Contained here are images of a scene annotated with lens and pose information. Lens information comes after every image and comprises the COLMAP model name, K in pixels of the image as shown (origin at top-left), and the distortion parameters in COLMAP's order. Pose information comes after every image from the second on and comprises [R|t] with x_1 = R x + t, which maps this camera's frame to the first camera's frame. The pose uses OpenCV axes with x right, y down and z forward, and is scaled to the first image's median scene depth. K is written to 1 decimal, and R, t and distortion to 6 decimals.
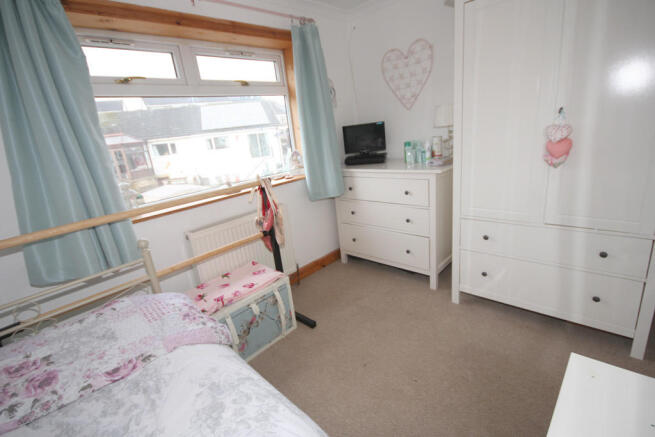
lens RADIAL K [[310.6, 0, 325.5], [0, 310.6, 217.2], [0, 0, 1]] dist [0.015644, 0.000277]
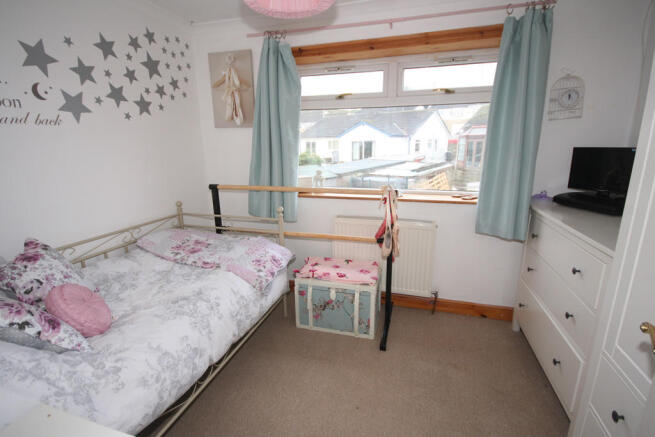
lens RADIAL K [[310.6, 0, 325.5], [0, 310.6, 217.2], [0, 0, 1]] dist [0.015644, 0.000277]
pose [[0.454818, 0.308985, -0.835266, 0.630174], [-0.289303, 0.938280, 0.189561, -0.184145], [0.842285, 0.155429, 0.516137, 0.330750]]
